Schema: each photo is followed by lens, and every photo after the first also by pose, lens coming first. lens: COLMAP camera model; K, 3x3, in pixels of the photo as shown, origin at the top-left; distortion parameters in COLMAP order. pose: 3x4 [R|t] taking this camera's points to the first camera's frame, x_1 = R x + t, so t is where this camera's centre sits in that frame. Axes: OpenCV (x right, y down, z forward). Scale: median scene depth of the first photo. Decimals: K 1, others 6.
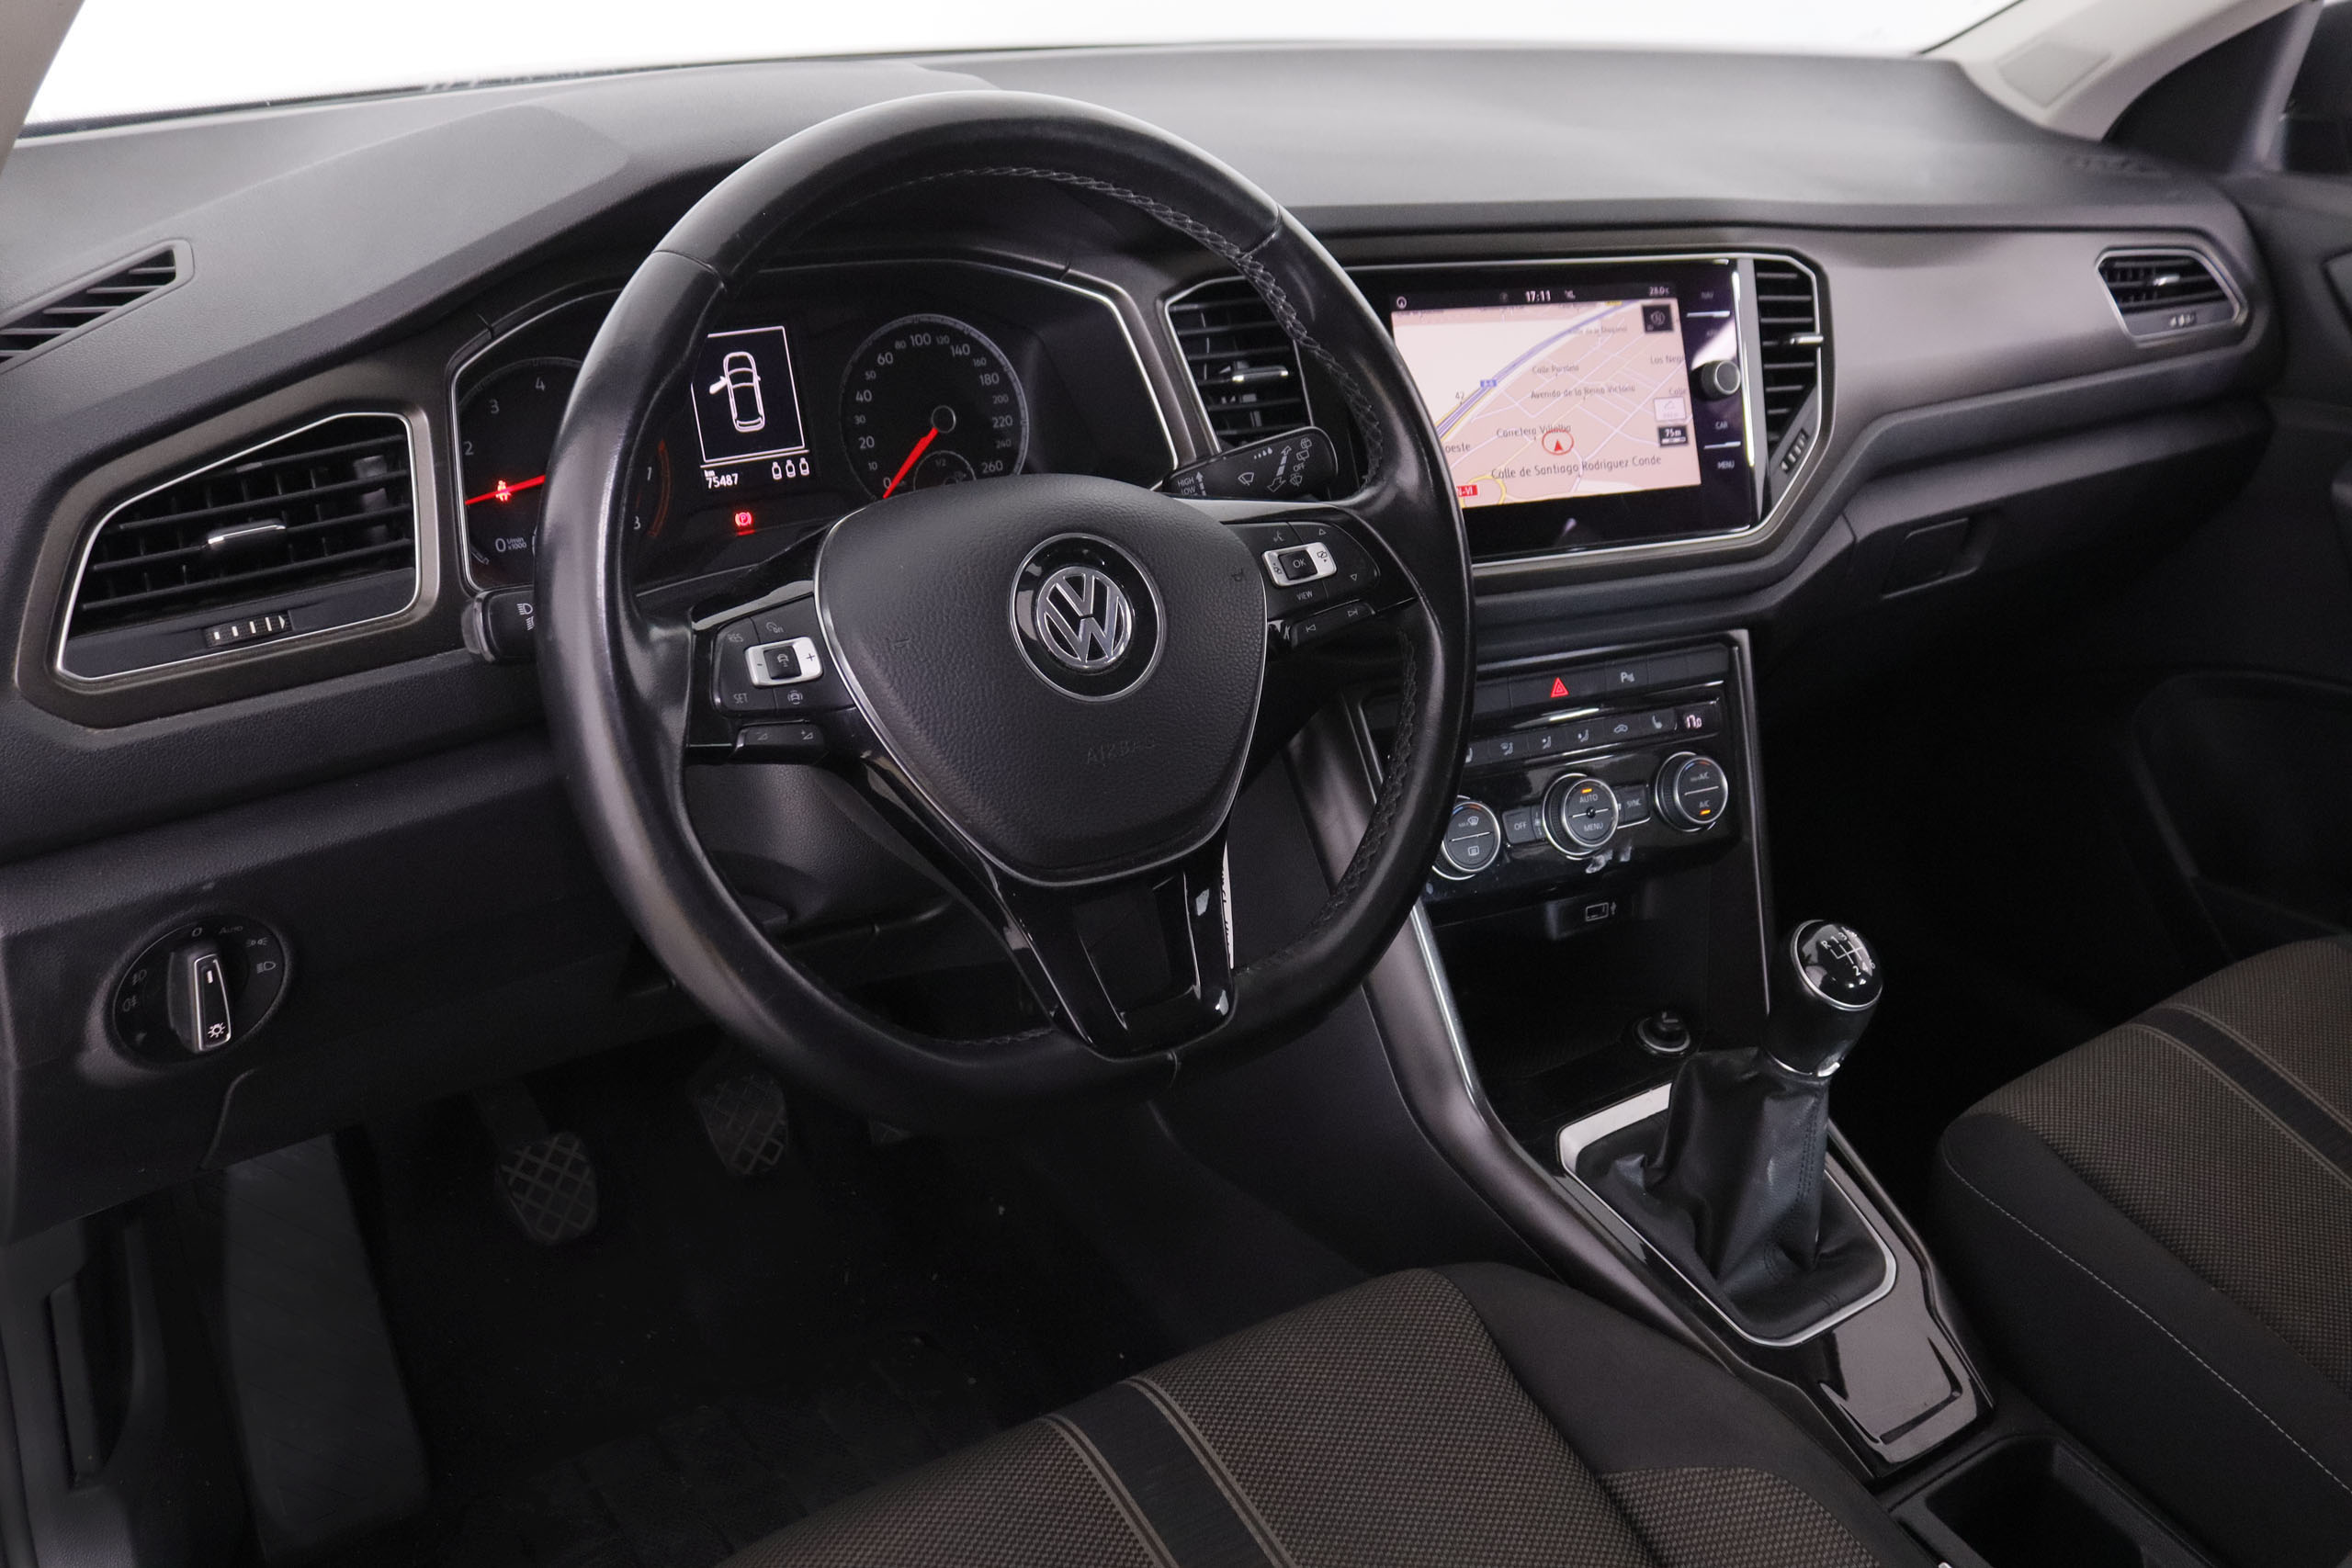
lens RADIAL K [[2072.8, 0, 1156.3], [0, 2072.8, 786.8], [0, 0, 1]] dist [-0.151325, 0.112817]
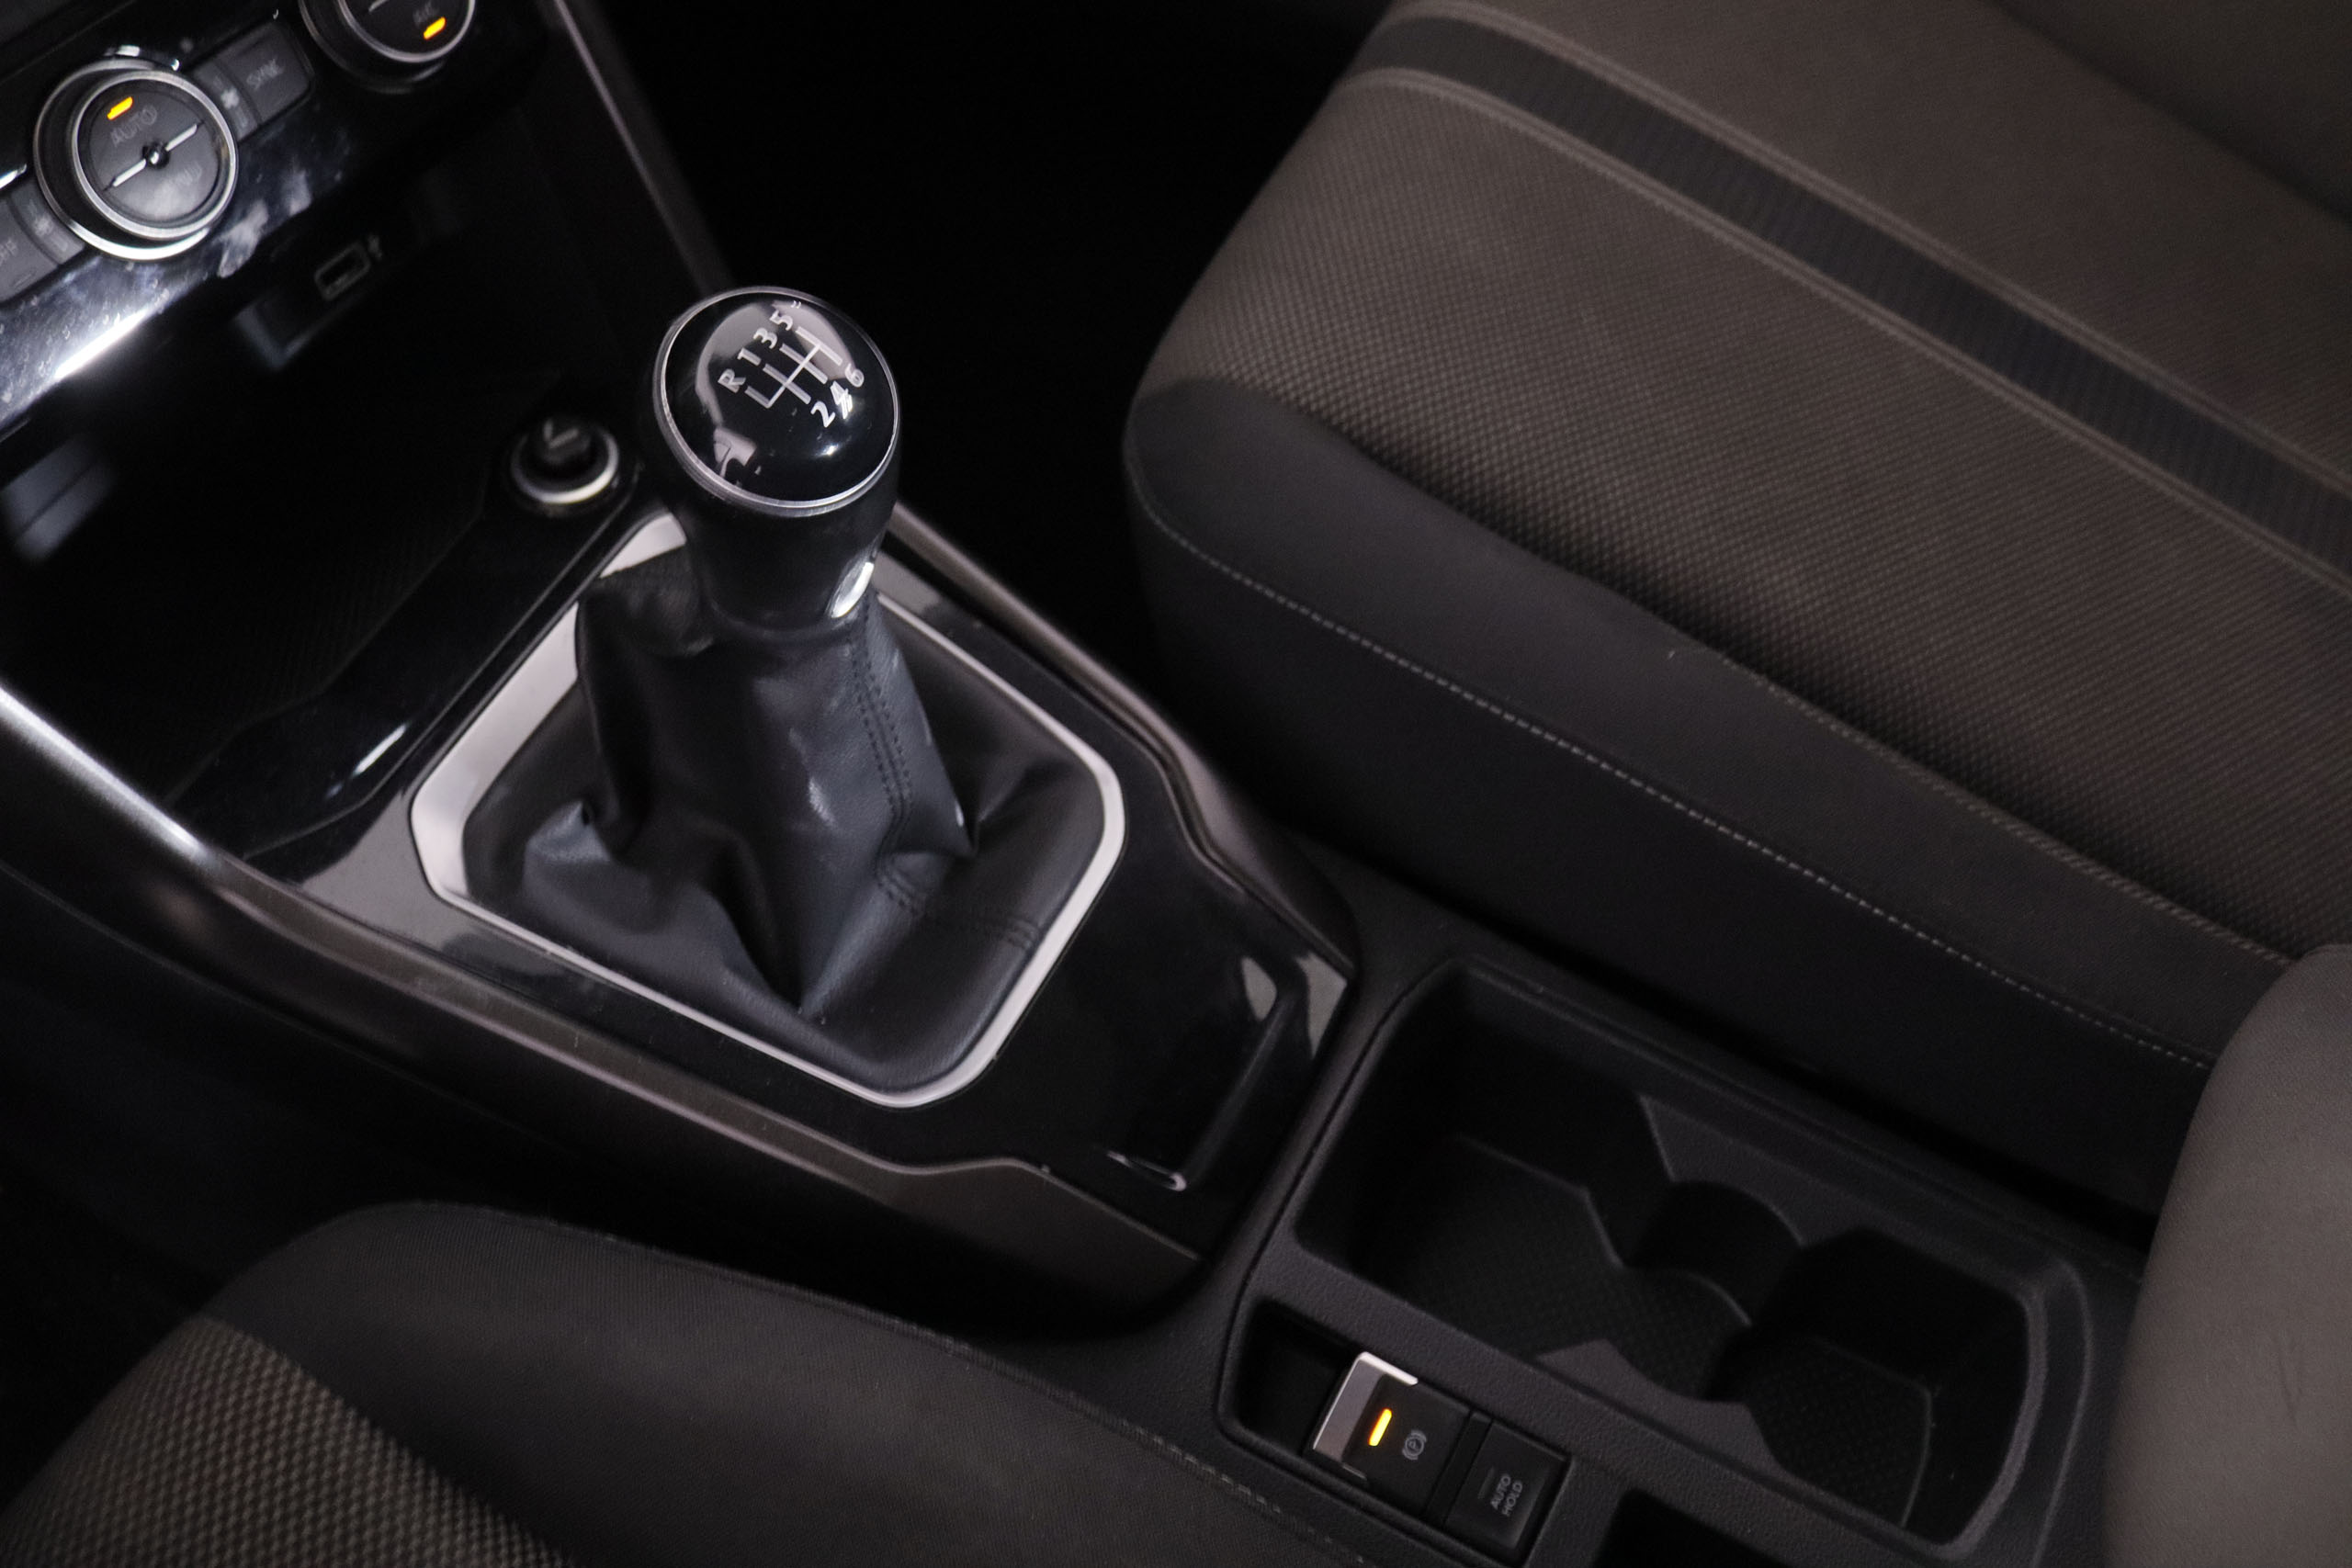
lens RADIAL K [[2072.8, 0, 1174.0], [0, 2072.8, 770.3], [0, 0, 1]] dist [-0.151325, 0.112817]
pose [[0.873640, -0.431726, 0.224425, 0.242139], [0.262301, 0.806350, 0.530091, -0.046650], [-0.409819, -0.404242, 0.817702, 0.516523]]
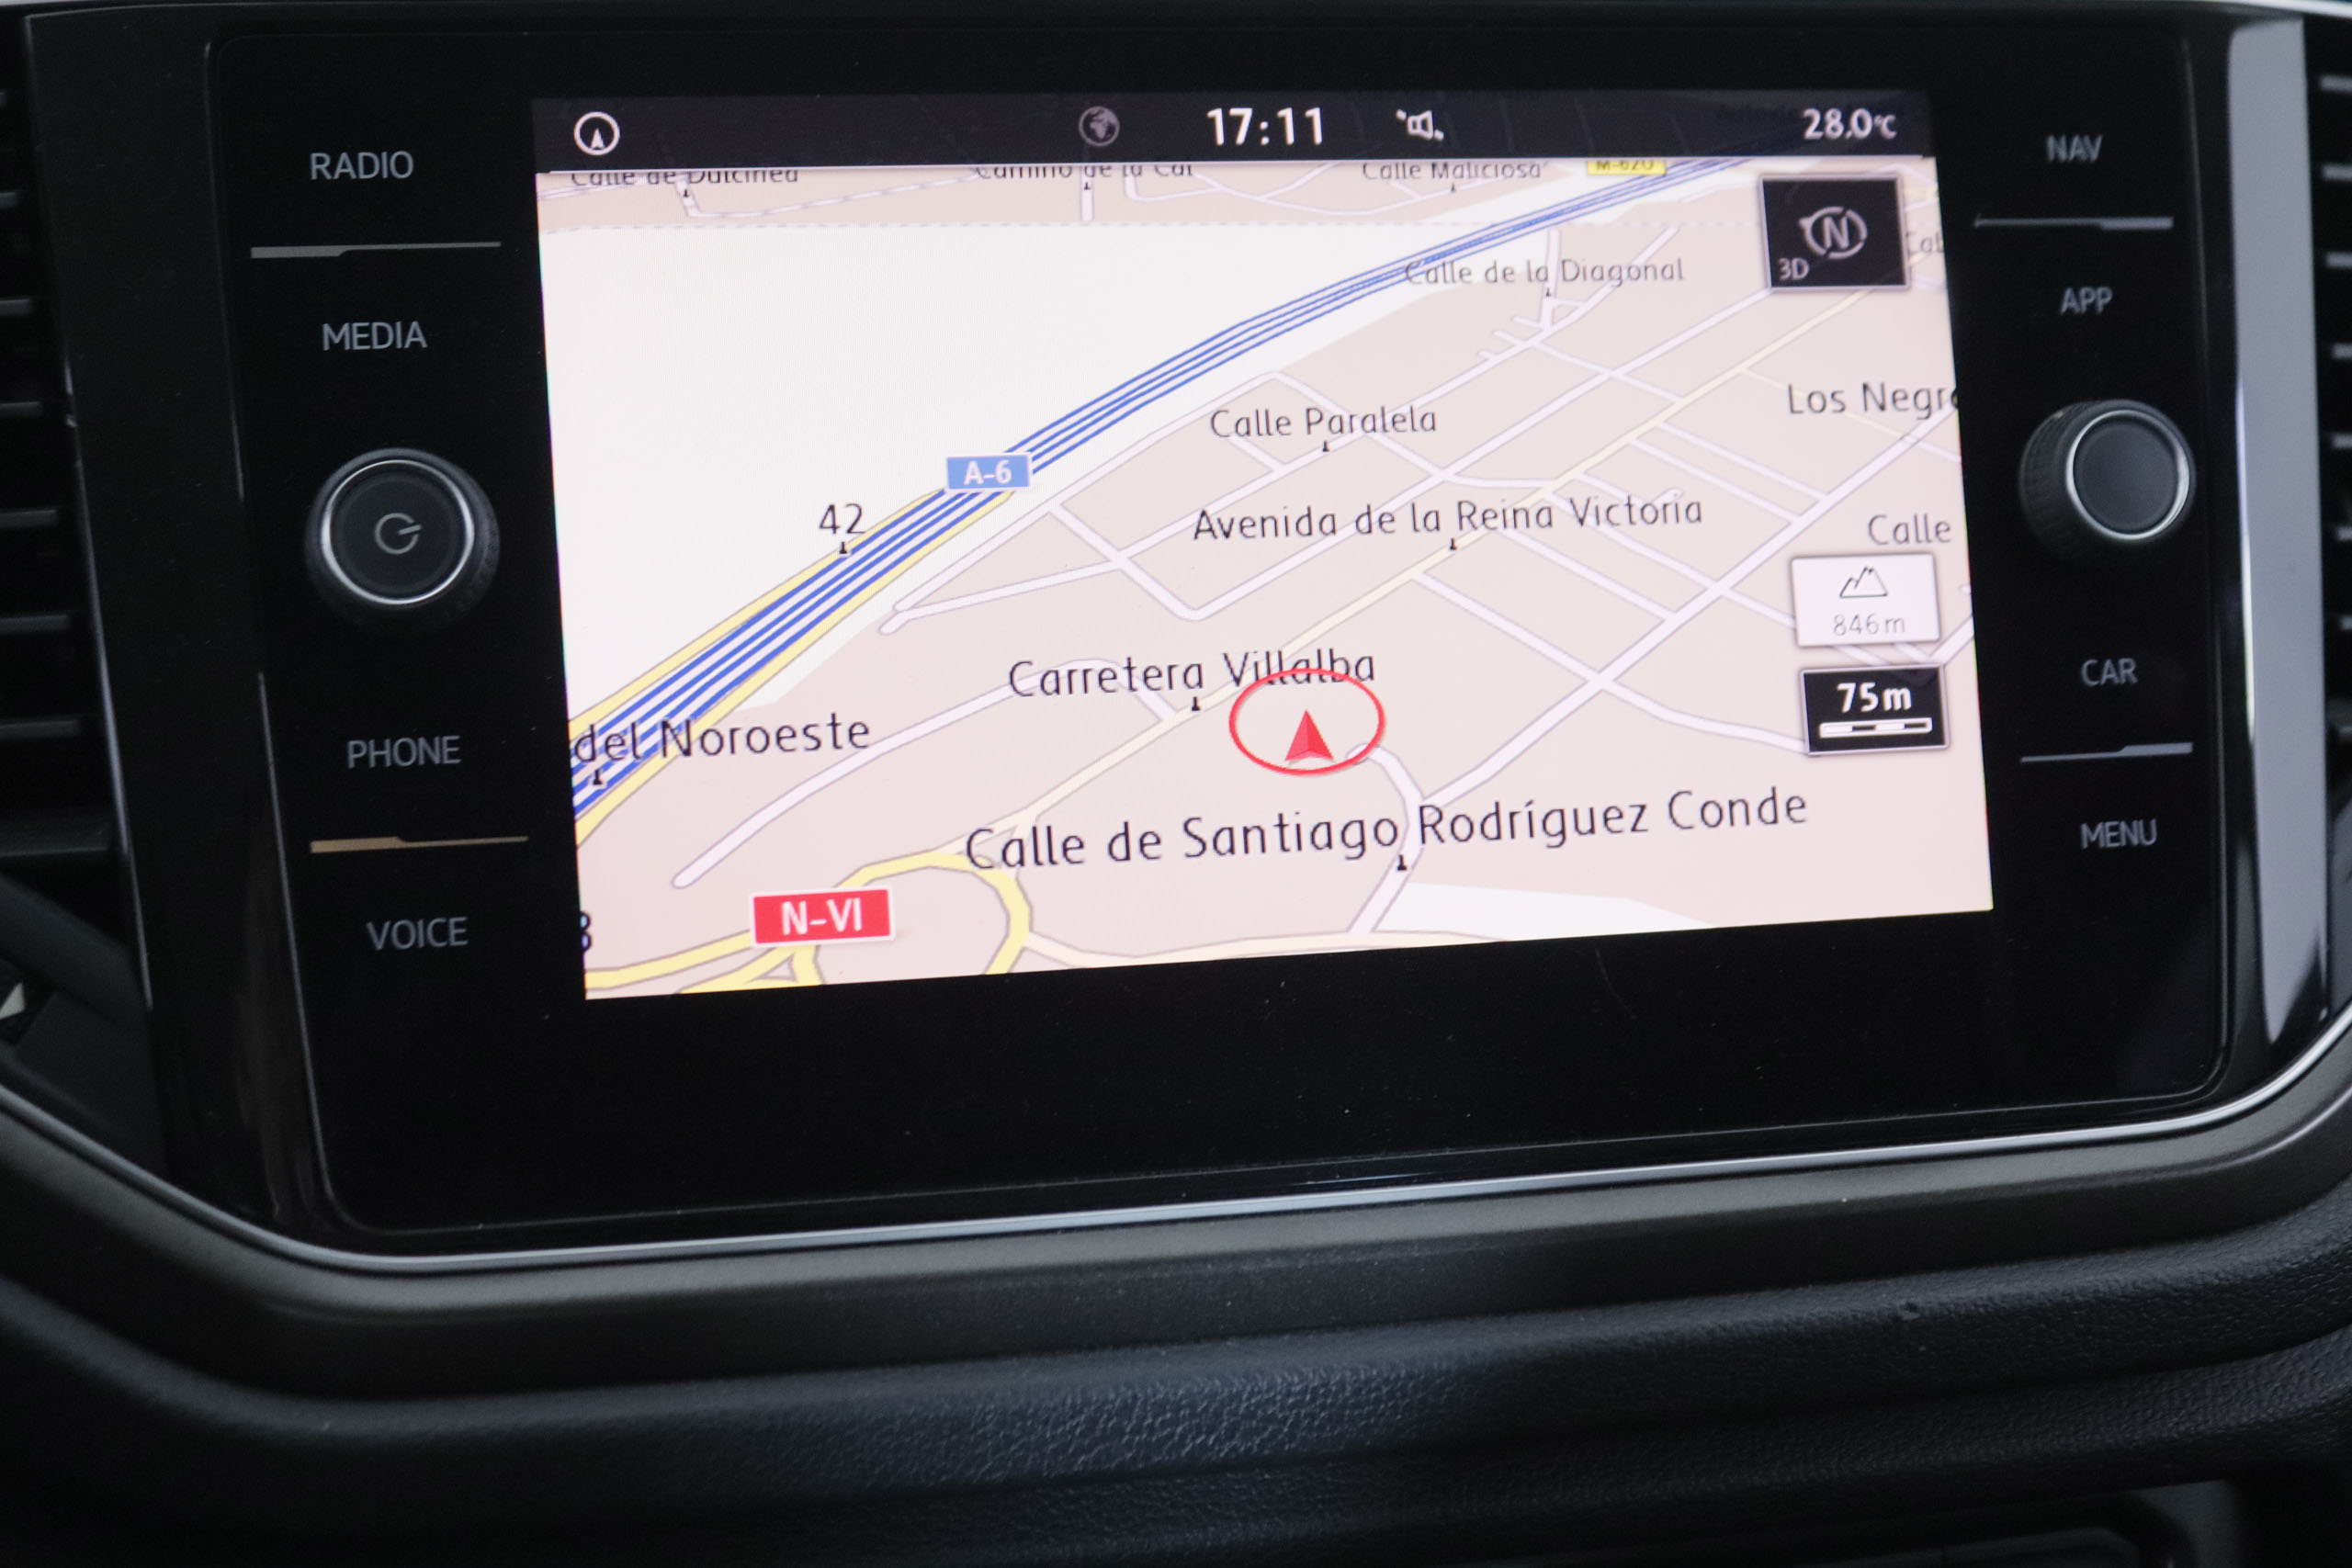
lens RADIAL K [[3037.4, 0, 1209.1], [0, 3037.4, 794.7], [0, 0, 1]] dist [-0.052648, 0.000000]
pose [[0.970894, 0.056235, -0.232815, 0.256651], [-0.079237, 0.992726, -0.090650, -0.120740], [0.226024, 0.106459, 0.968287, 0.624289]]
